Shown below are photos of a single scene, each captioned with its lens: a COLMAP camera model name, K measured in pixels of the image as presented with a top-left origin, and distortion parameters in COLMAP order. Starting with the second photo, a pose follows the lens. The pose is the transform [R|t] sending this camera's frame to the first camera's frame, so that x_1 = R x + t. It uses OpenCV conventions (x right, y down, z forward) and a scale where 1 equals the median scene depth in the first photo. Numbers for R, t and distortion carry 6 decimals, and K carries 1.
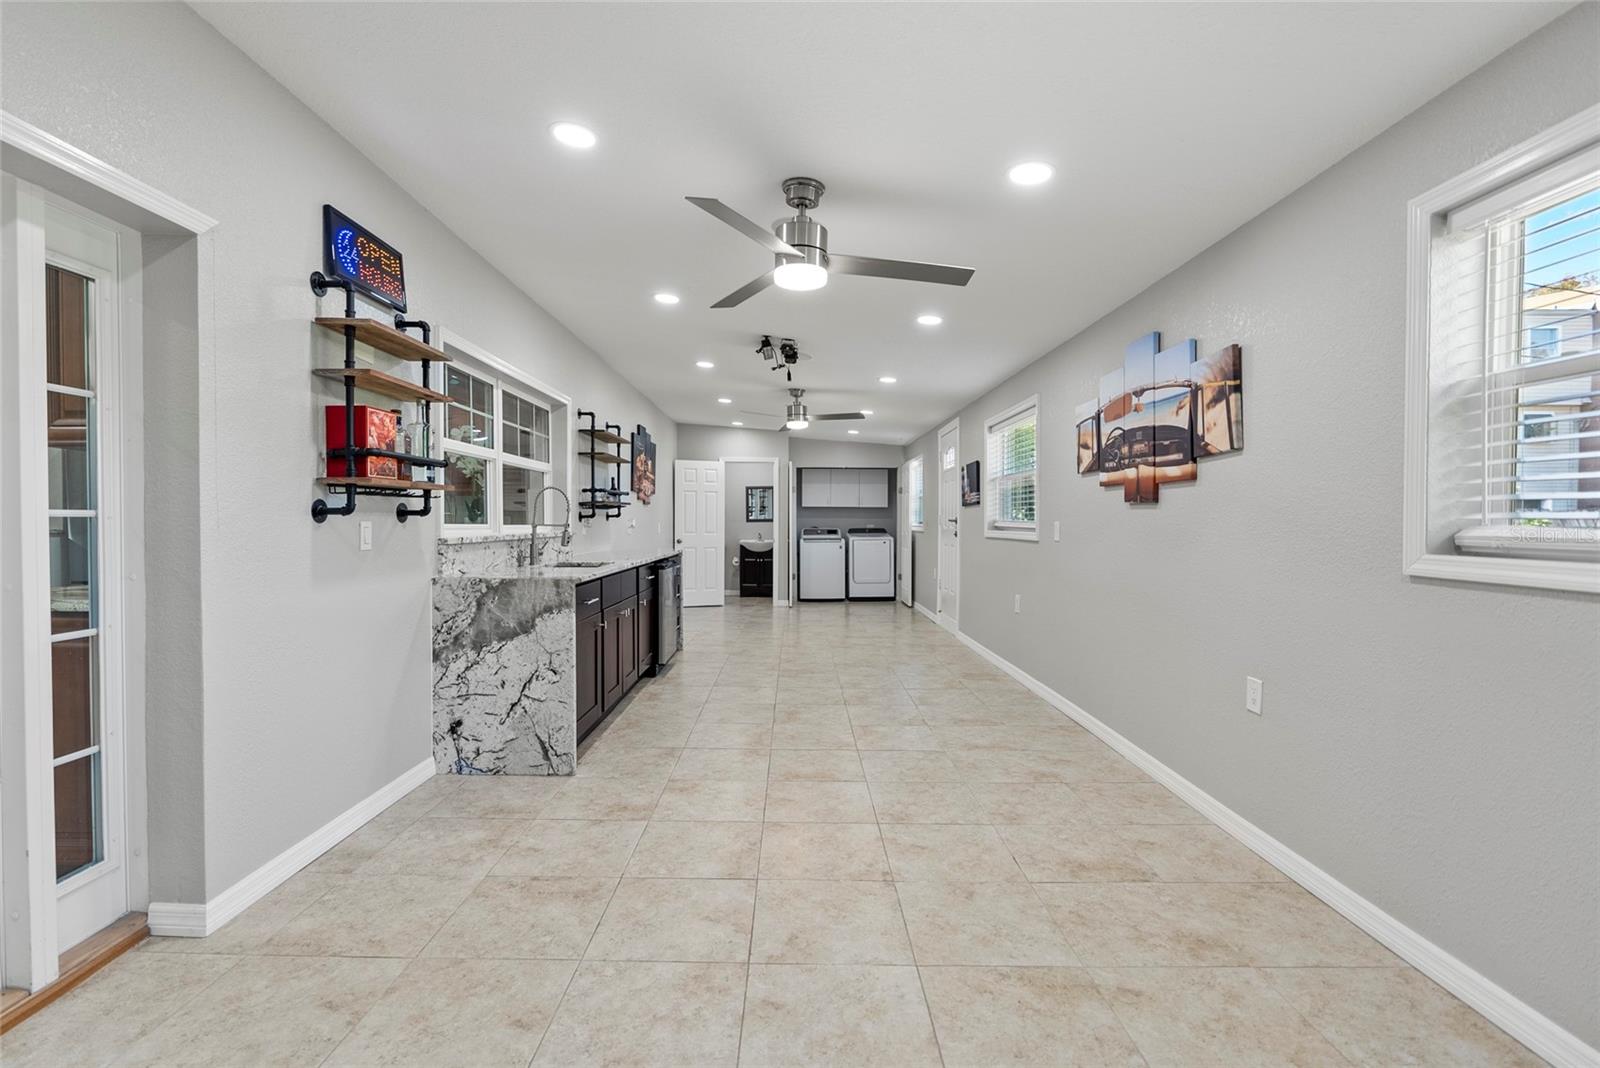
lens RADIAL K [[732.4, 0, 798.1], [0, 732.4, 532.6], [0, 0, 1]] dist [-0.003744, 0.001302]
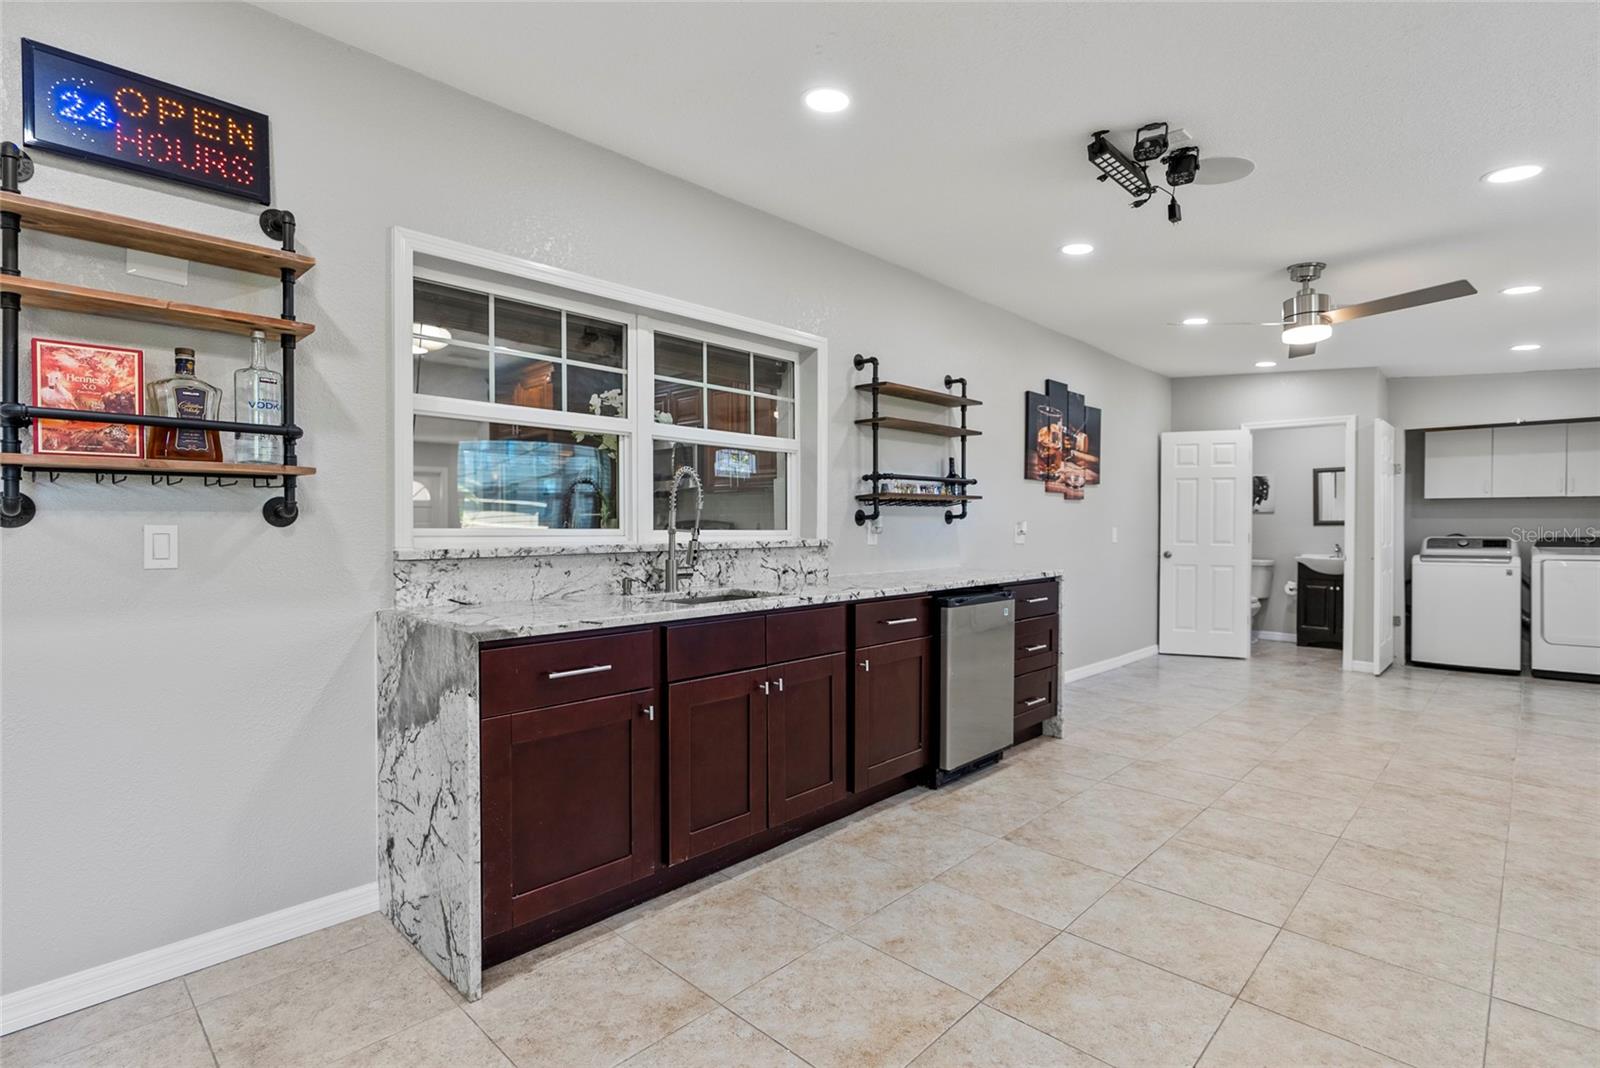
lens RADIAL K [[774.7, 0, 795.2], [0, 774.7, 532.0], [0, 0, 1]] dist [-0.004889, 0.002277]
pose [[0.713946, 0.003002, -0.700195, 0.152231], [-0.008166, 0.999959, -0.004039, -0.005529], [0.700153, 0.008601, 0.713941, 0.456278]]
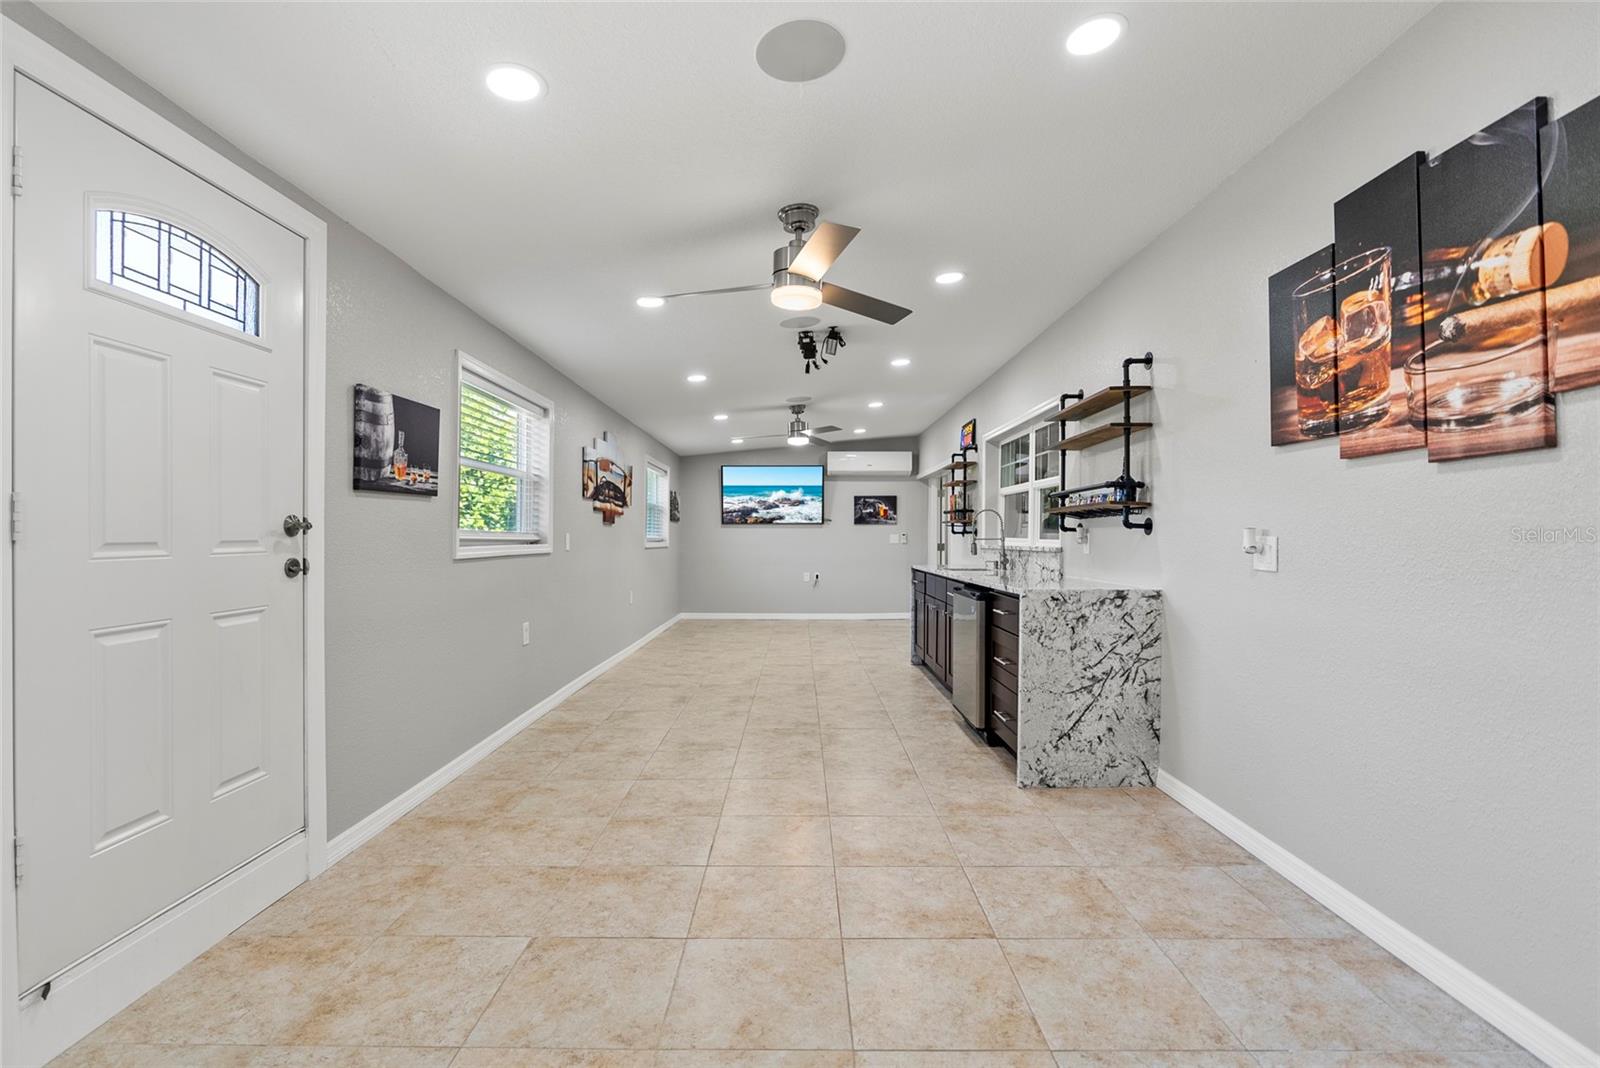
lens RADIAL K [[732.4, 0, 799.5], [0, 732.4, 532.4], [0, 0, 1]] dist [-0.003744, 0.001302]
pose [[-0.999935, -0.006487, 0.009355, -0.009253], [-0.006390, 0.999925, 0.010418, -0.024623], [-0.009422, 0.010358, -0.999902, 1.754709]]
